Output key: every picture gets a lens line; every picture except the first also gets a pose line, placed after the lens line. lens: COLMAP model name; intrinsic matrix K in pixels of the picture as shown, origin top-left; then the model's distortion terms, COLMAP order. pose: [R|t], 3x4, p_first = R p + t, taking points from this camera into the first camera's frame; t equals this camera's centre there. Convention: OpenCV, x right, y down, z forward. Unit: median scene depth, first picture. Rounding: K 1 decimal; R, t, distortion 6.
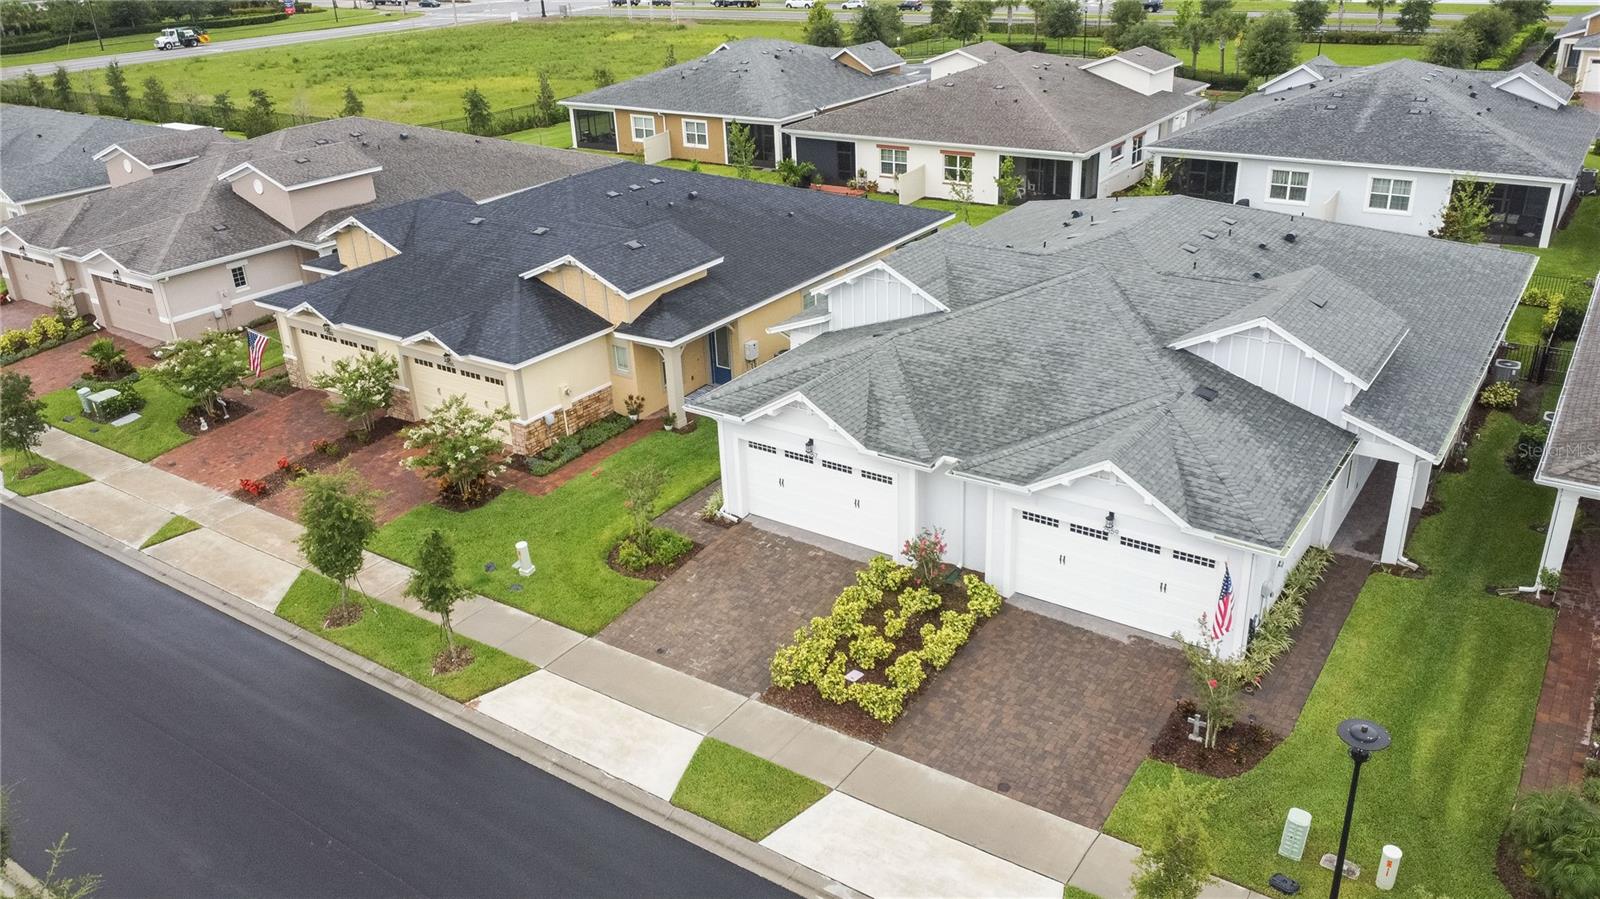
lens RADIAL K [[1195.6, 0, 811.2], [0, 1195.6, 442.4], [0, 0, 1]] dist [0.005909, -0.006347]
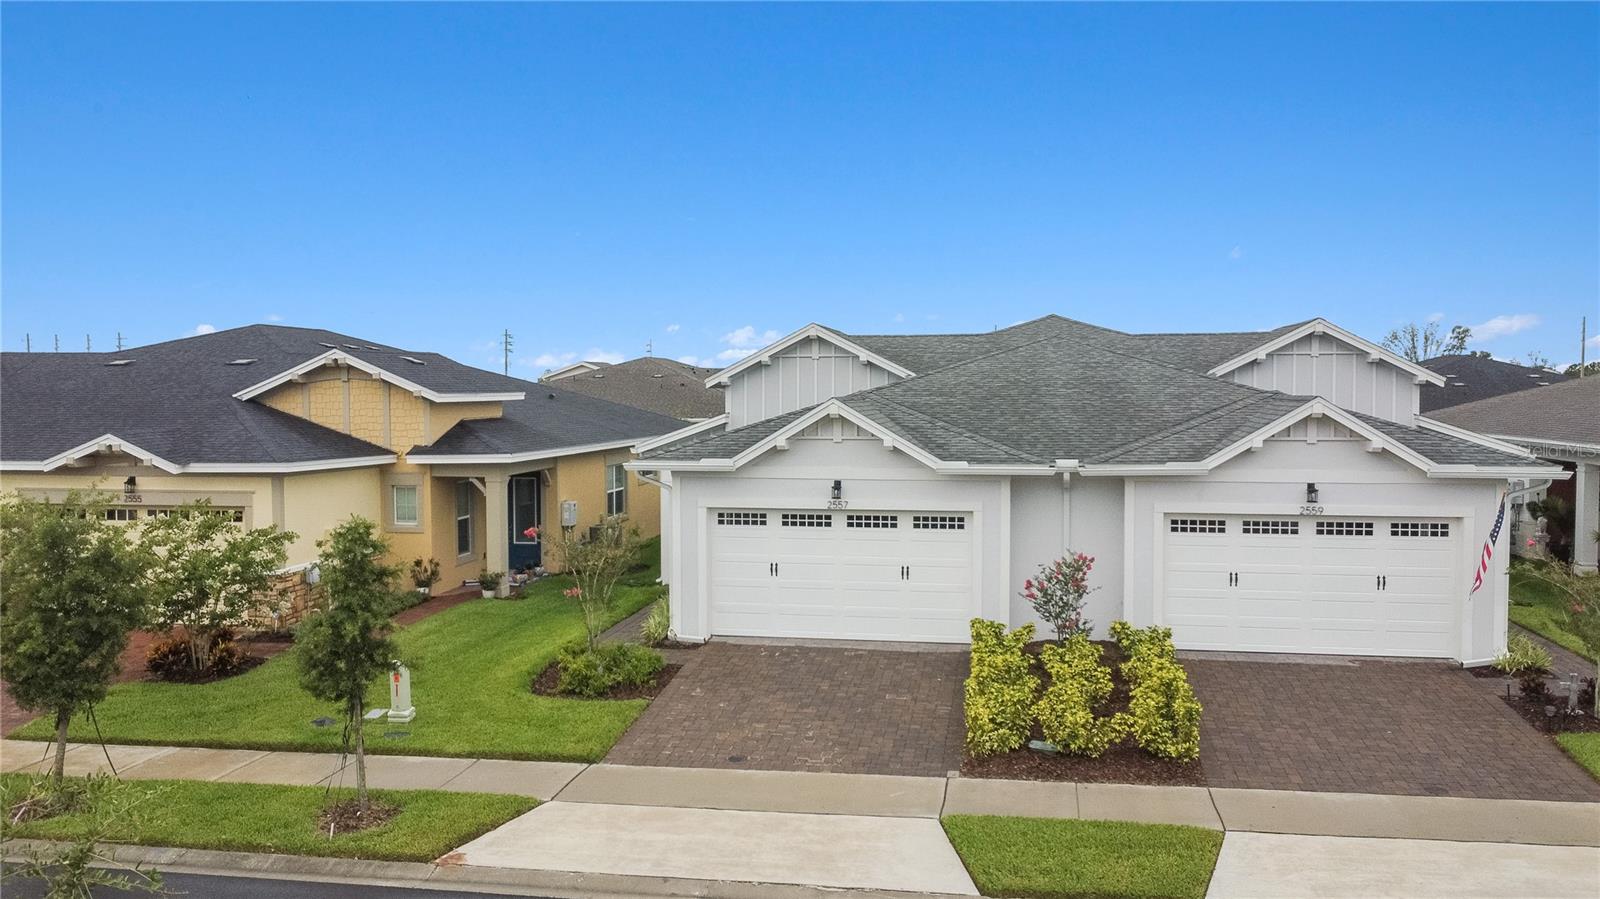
lens RADIAL K [[1256.4, 0, 808.9], [0, 1256.4, 452.1], [0, 0, 1]] dist [0.002509, -0.006781]
pose [[0.905702, 0.013689, 0.423694, -0.271385], [0.145786, 0.928457, -0.341635, 0.191353], [-0.398059, 0.371188, 0.838909, 0.321086]]
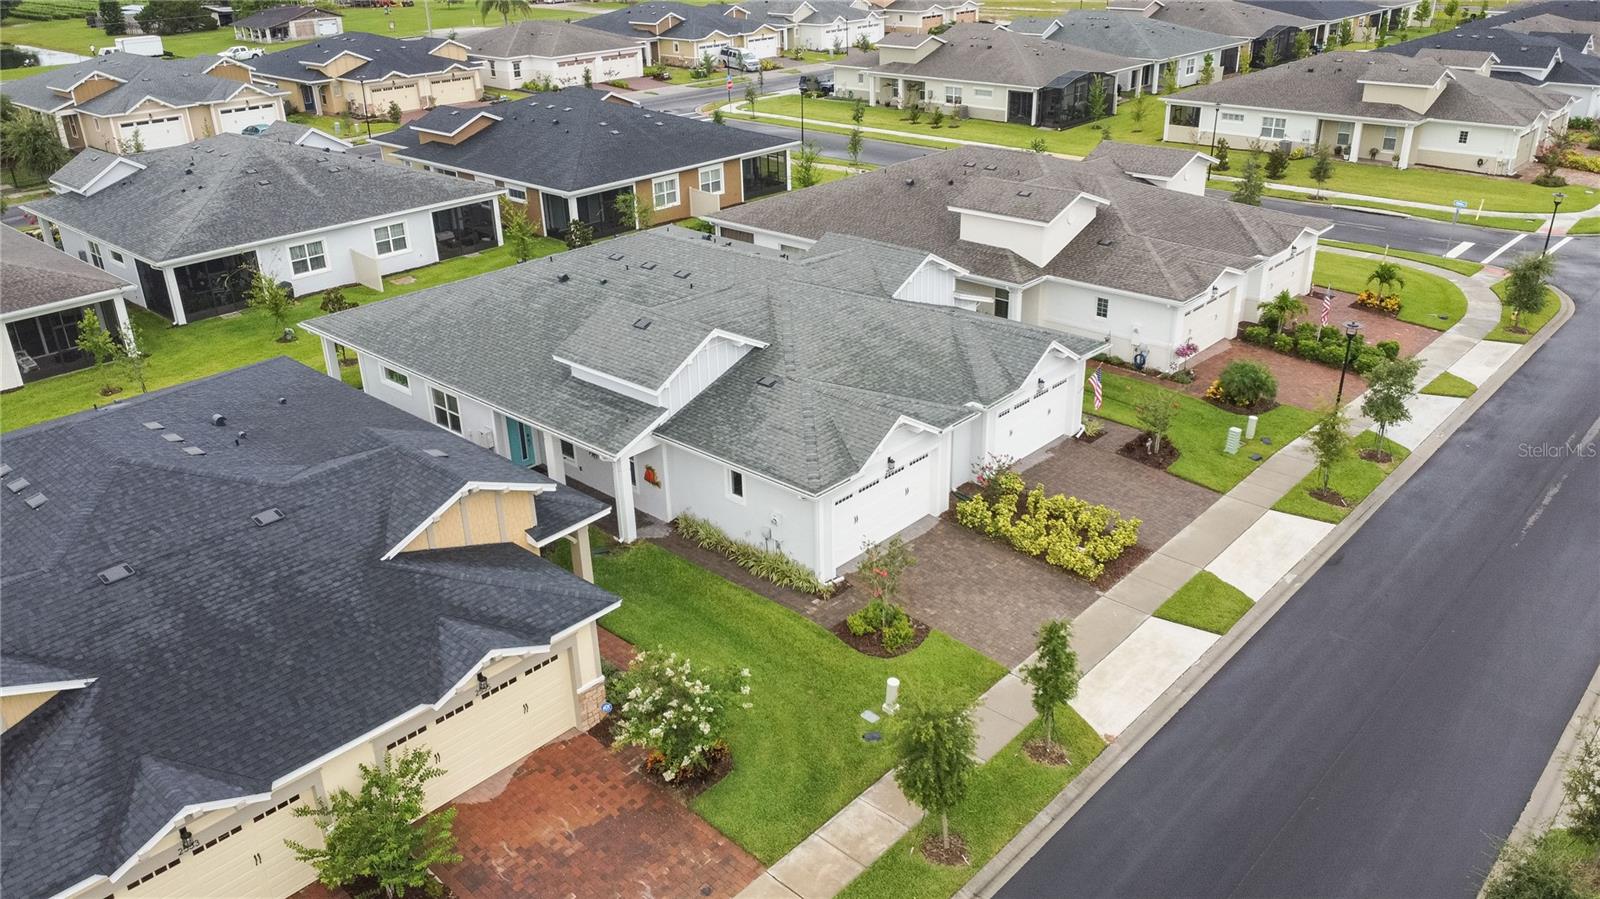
lens RADIAL K [[1195.6, 0, 803.7], [0, 1195.6, 452.6], [0, 0, 1]] dist [0.005909, -0.006347]
pose [[0.140427, -0.385477, 0.911969, -0.874730], [0.423598, 0.855929, 0.296563, -0.316155], [-0.894899, 0.344664, 0.283483, 0.622940]]
